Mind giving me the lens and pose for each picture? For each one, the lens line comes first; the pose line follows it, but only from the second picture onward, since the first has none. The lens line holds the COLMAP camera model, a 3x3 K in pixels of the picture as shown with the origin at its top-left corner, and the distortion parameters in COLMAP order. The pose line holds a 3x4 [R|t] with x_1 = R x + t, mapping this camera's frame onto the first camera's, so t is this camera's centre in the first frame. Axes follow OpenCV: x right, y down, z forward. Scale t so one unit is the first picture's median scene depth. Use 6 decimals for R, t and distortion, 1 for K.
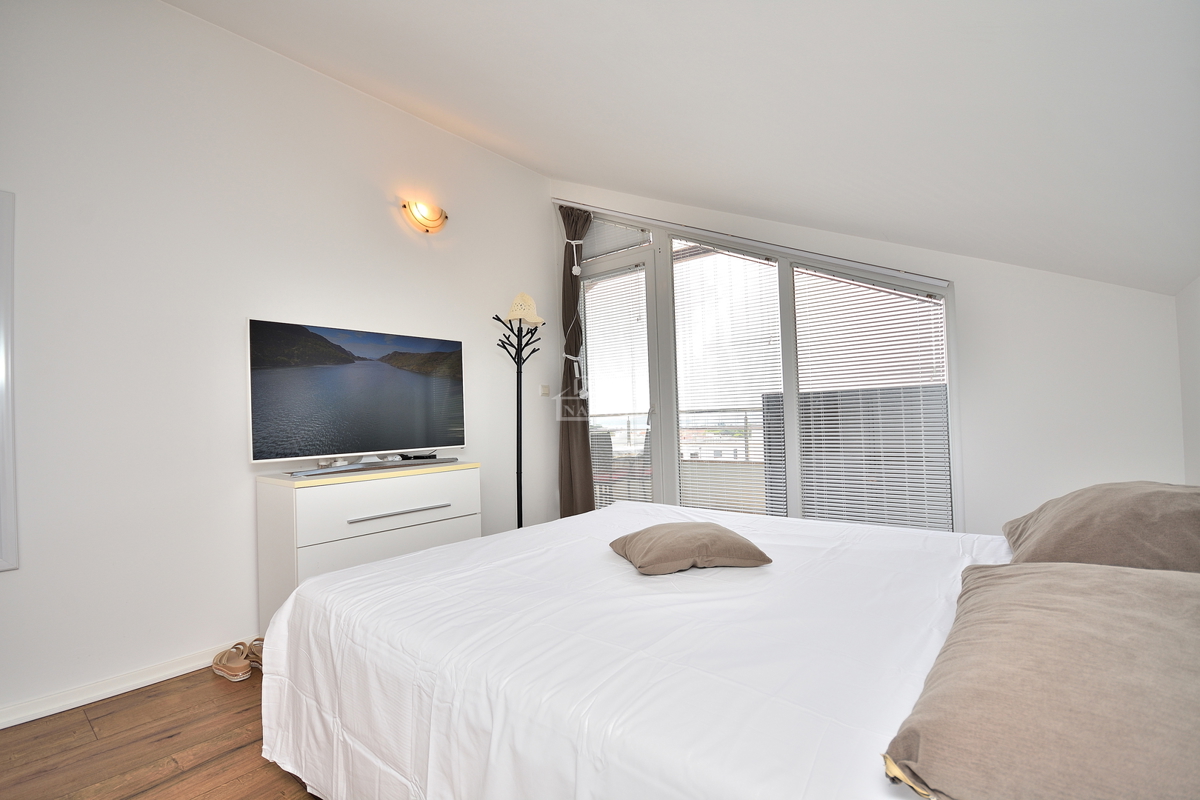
lens RADIAL K [[528.4, 0, 604.9], [0, 528.4, 403.0], [0, 0, 1]] dist [0.015667, -0.013831]
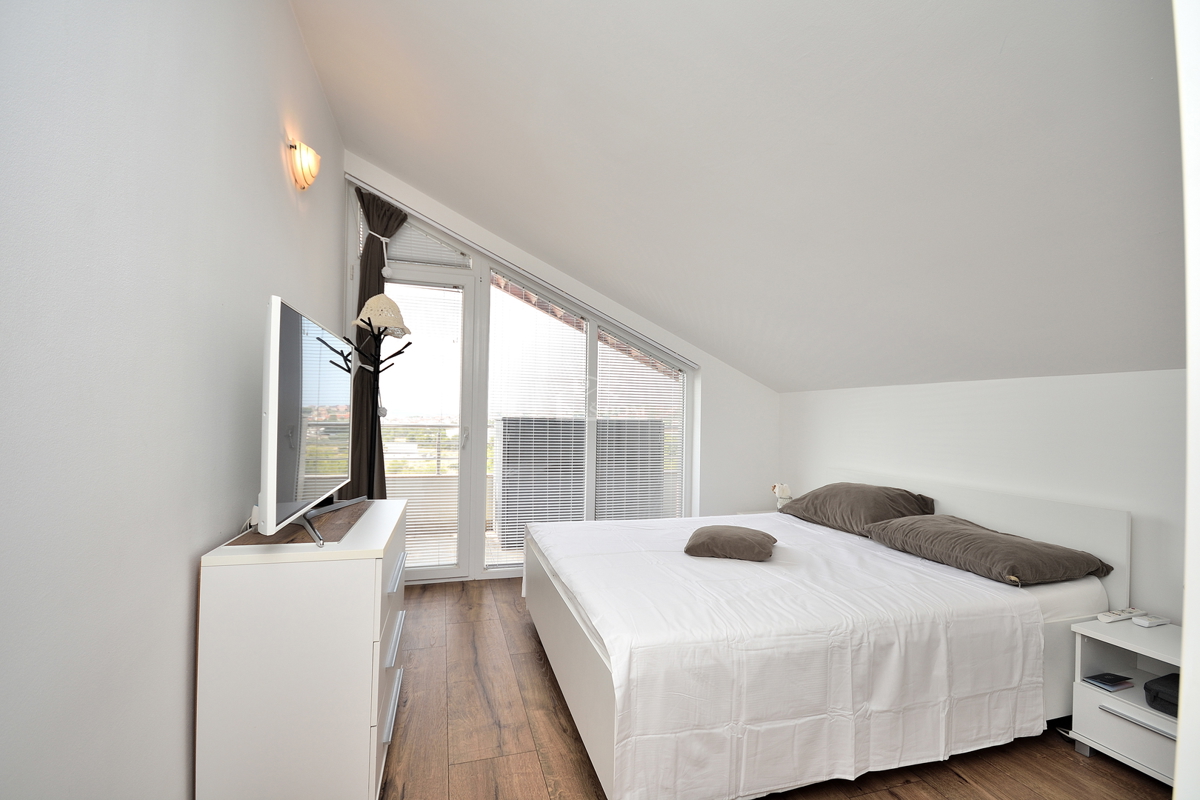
lens RADIAL K [[528.4, 0, 604.9], [0, 528.4, 403.0], [0, 0, 1]] dist [0.015667, -0.013831]
pose [[0.569459, 0.071507, 0.818904, -0.561301], [-0.062065, 0.997106, -0.043908, -0.013130], [-0.819674, -0.025821, 0.572249, 0.183180]]
